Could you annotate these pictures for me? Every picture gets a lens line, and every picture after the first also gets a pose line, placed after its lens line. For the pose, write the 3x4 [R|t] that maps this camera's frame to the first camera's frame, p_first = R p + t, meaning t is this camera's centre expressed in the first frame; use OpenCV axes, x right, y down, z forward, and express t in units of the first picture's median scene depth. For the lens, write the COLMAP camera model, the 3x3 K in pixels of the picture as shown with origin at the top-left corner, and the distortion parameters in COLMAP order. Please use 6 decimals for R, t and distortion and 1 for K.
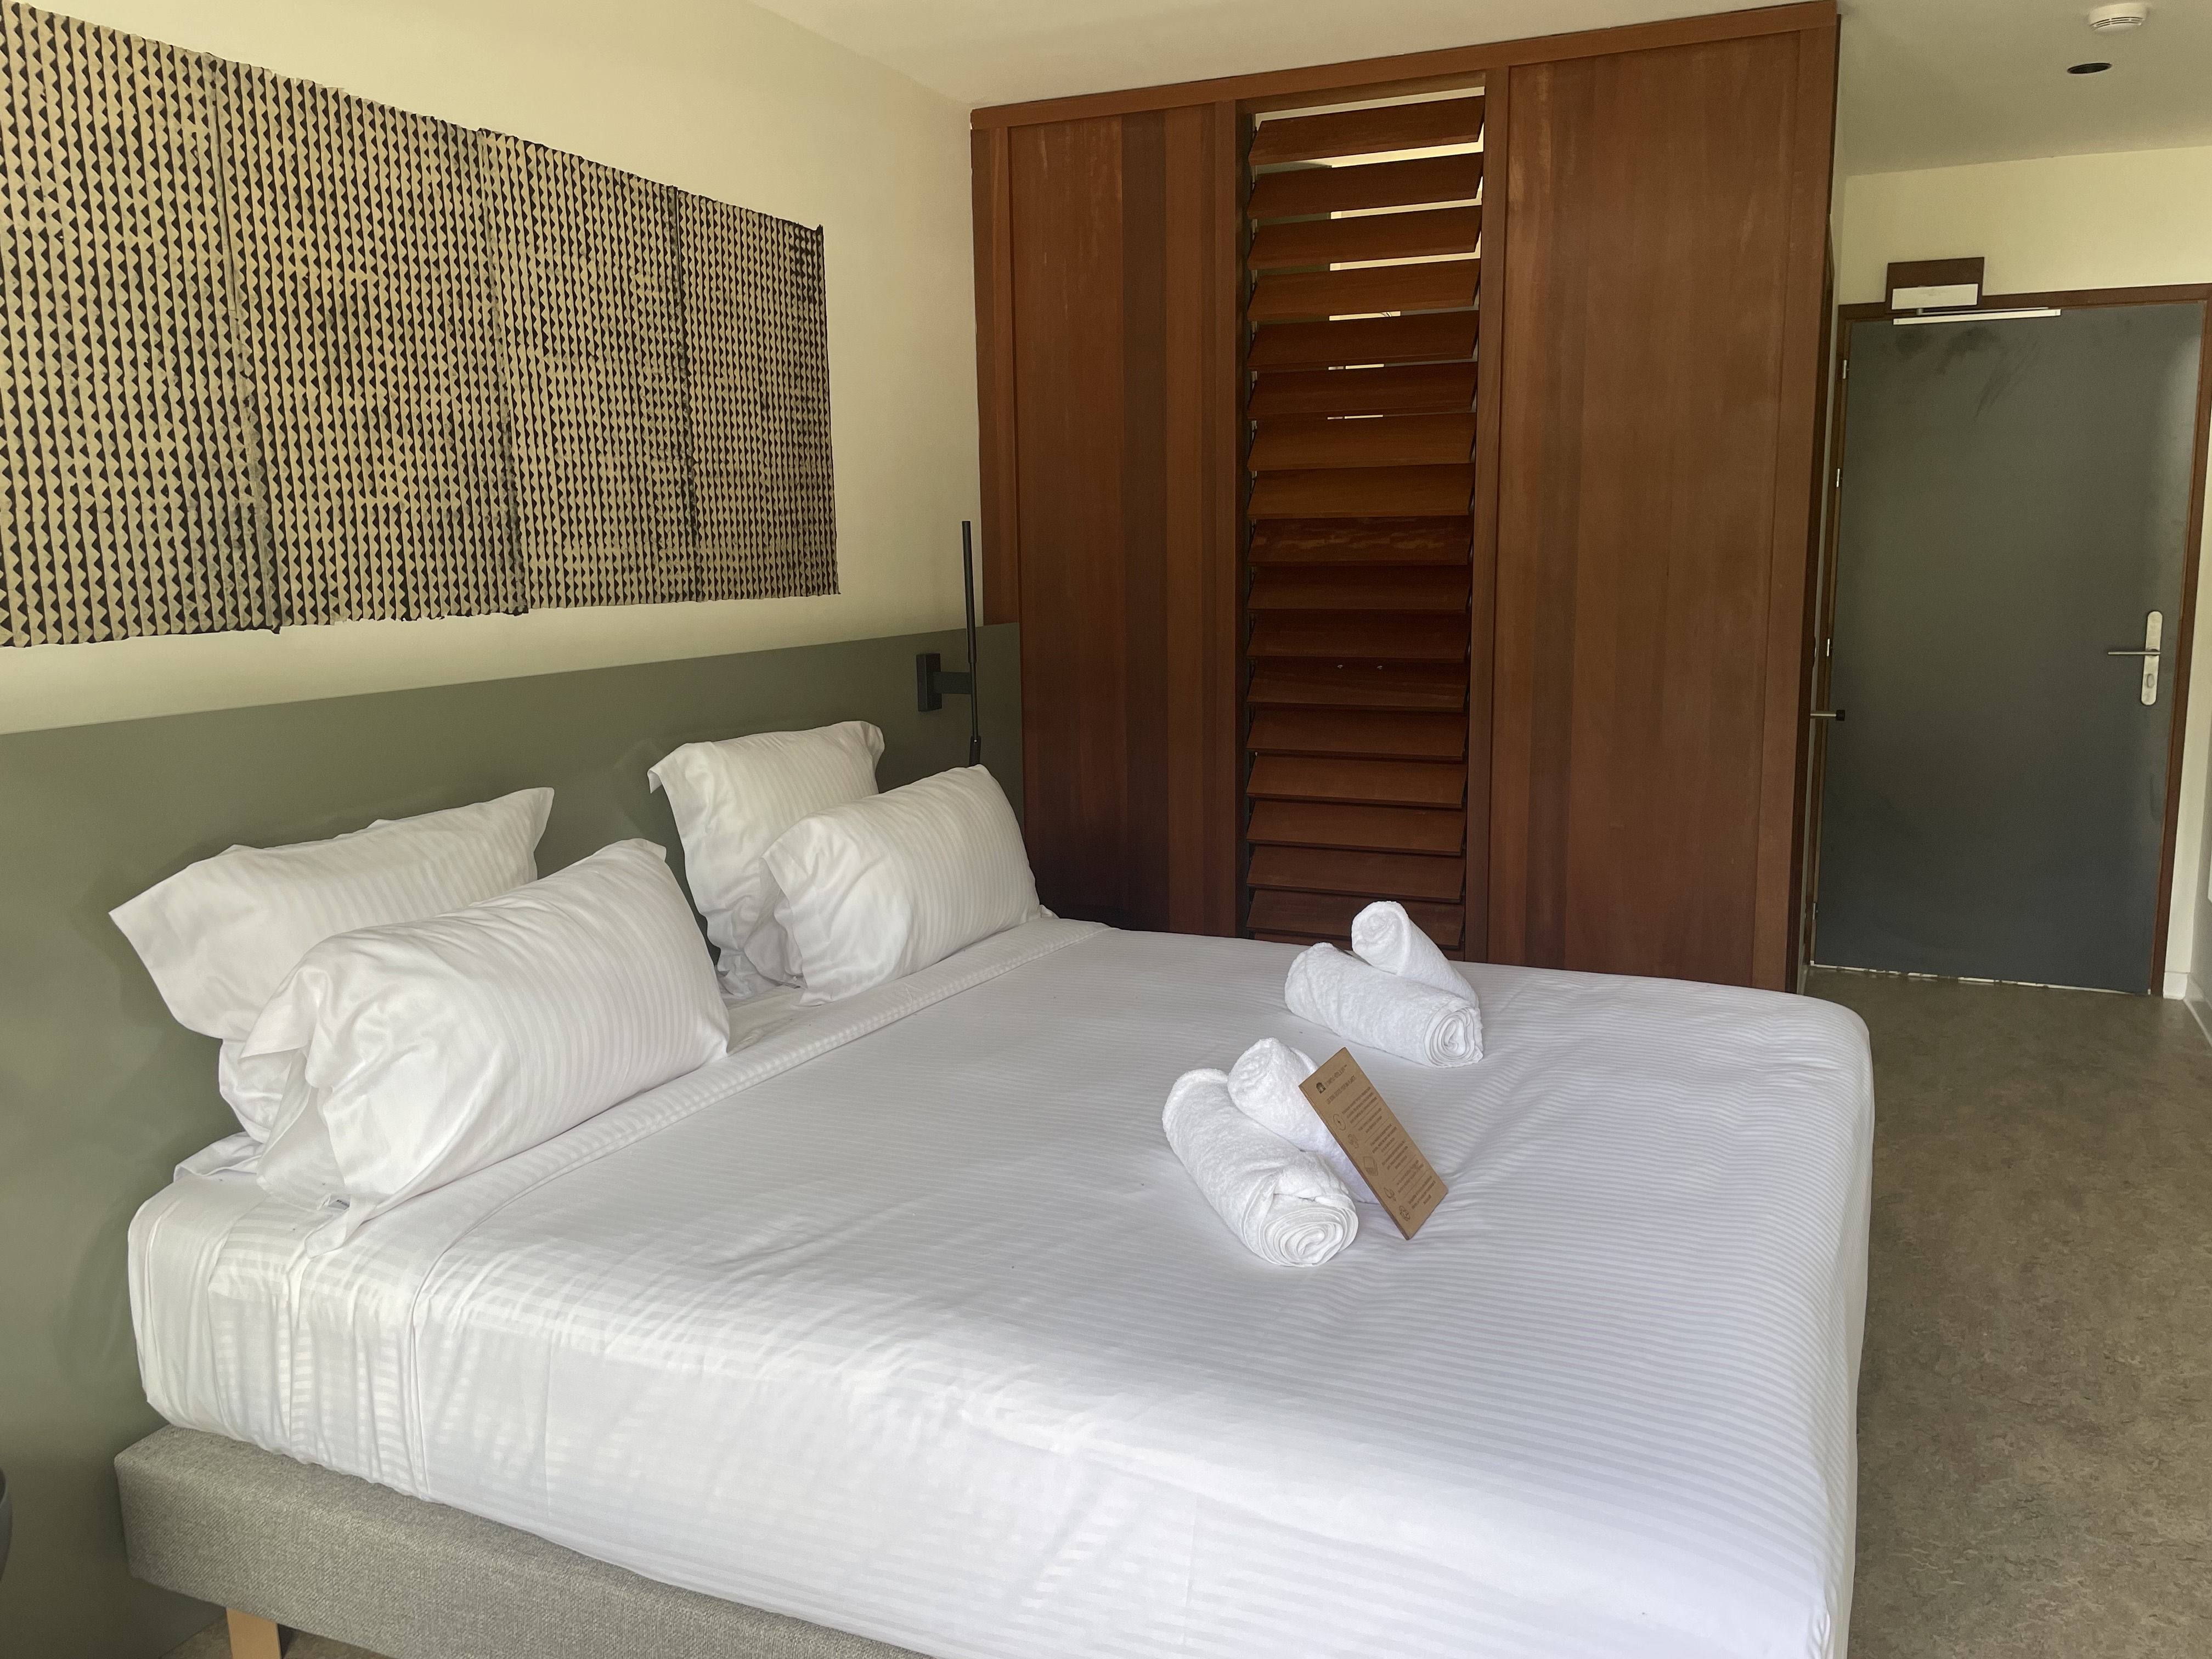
lens RADIAL K [[1675.1, 0, 1102.5], [0, 1675.1, 816.9], [0, 0, 1]] dist [0.068722, -0.095840]
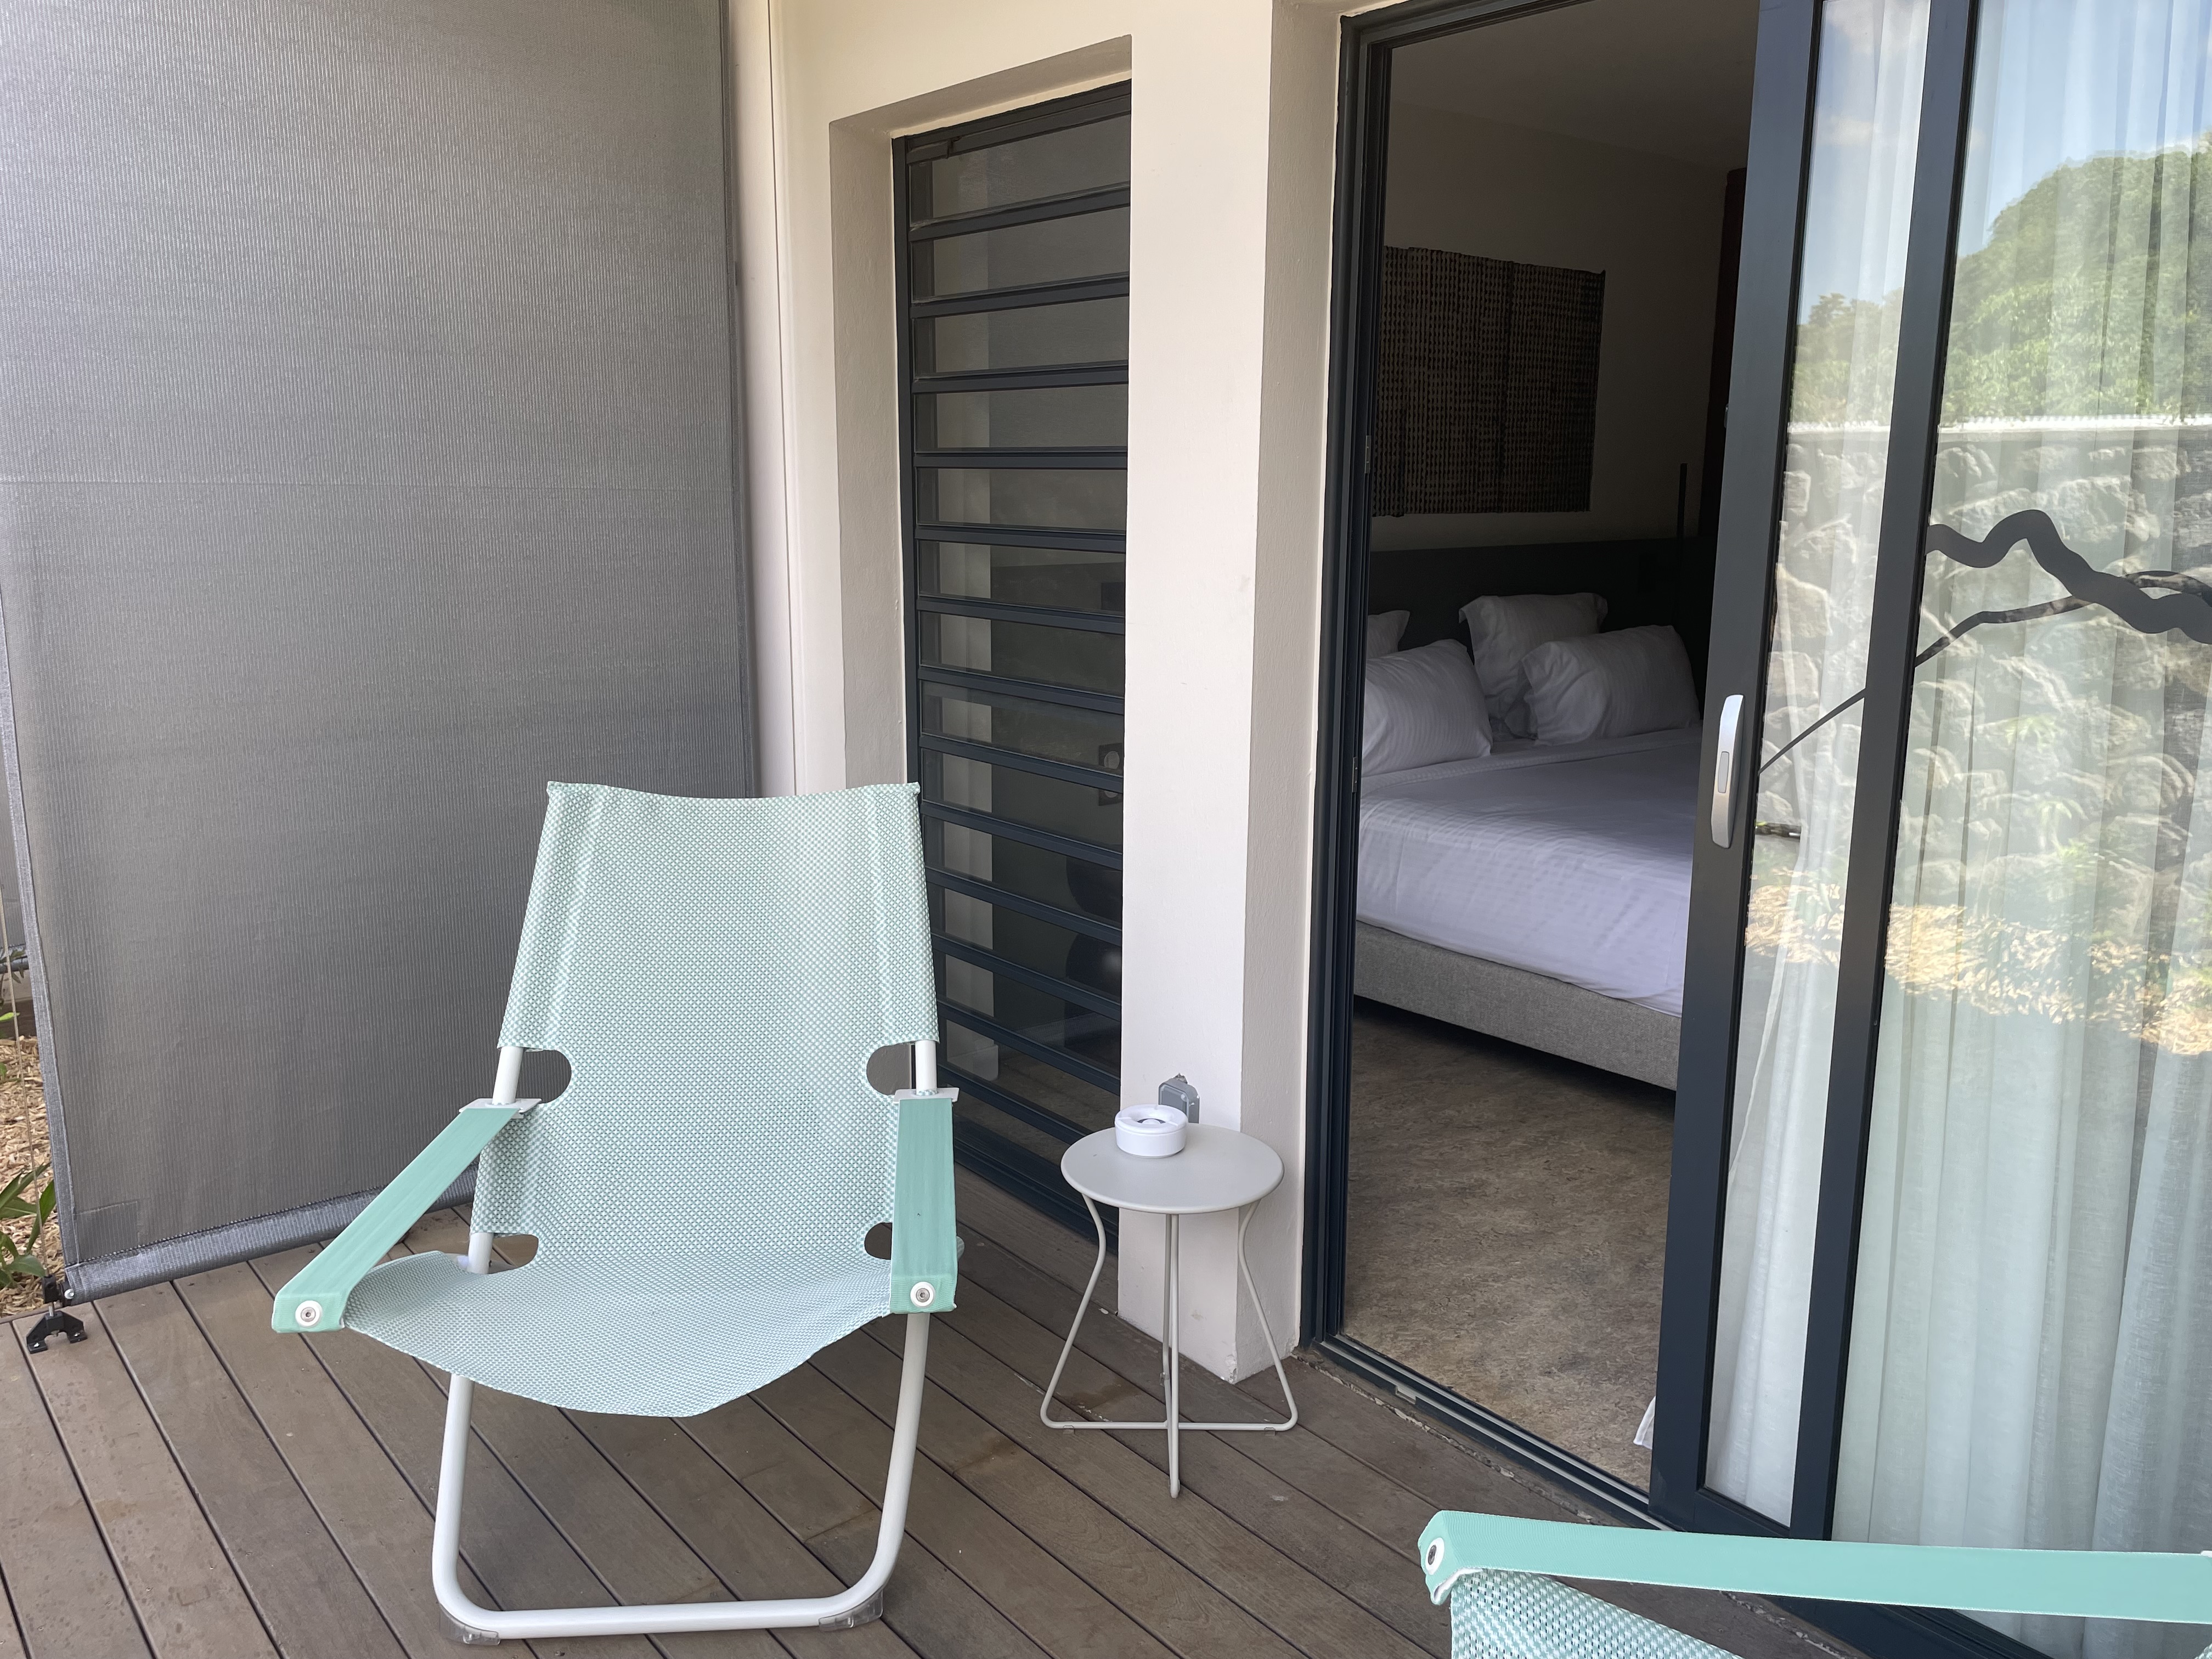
lens RADIAL K [[1675.1, 0, 1102.5], [0, 1675.1, 816.9], [0, 0, 1]] dist [0.068722, -0.095840]
pose [[0.898075, 0.105982, -0.426883, 0.175808], [-0.088251, 0.994218, 0.061173, 0.120572], [0.430898, -0.017265, 0.902235, -0.786984]]
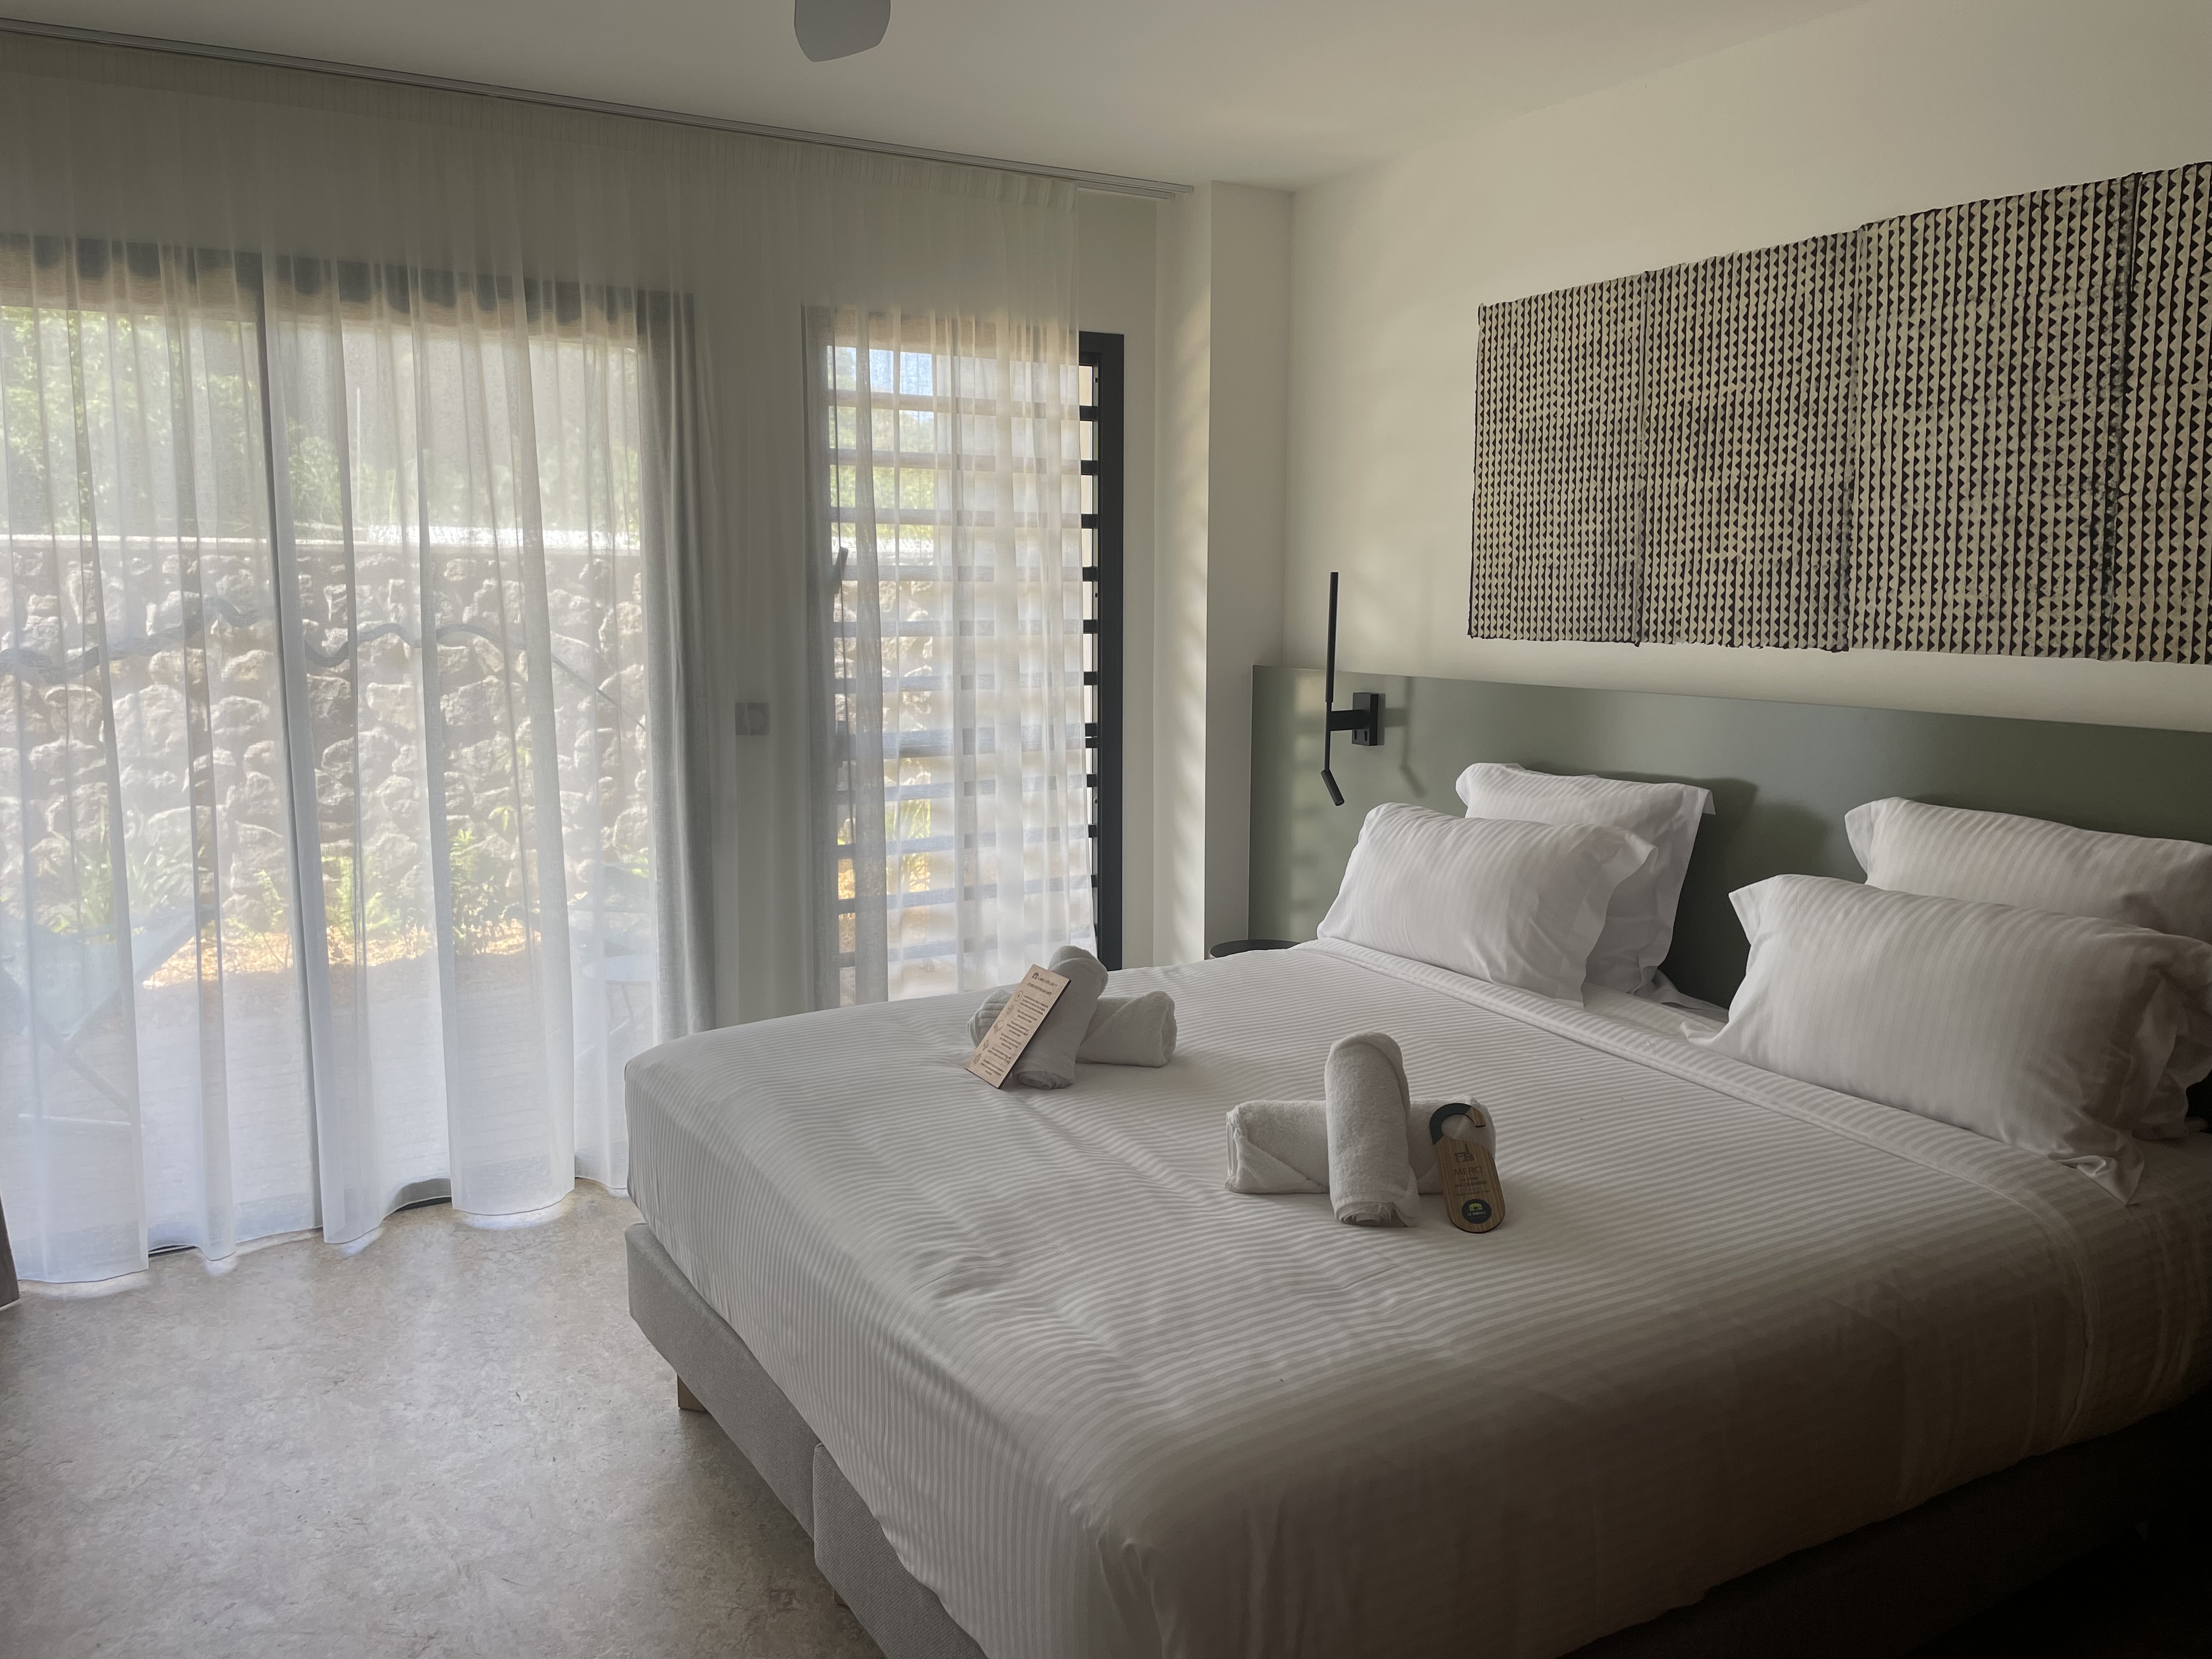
lens RADIAL K [[1675.1, 0, 1102.5], [0, 1675.1, 816.9], [0, 0, 1]] dist [0.068722, -0.095840]
pose [[-0.585456, 0.126178, -0.800825, 0.885629], [-0.124542, 0.962090, 0.242636, -0.234931], [0.801081, 0.241789, -0.547547, 1.300186]]
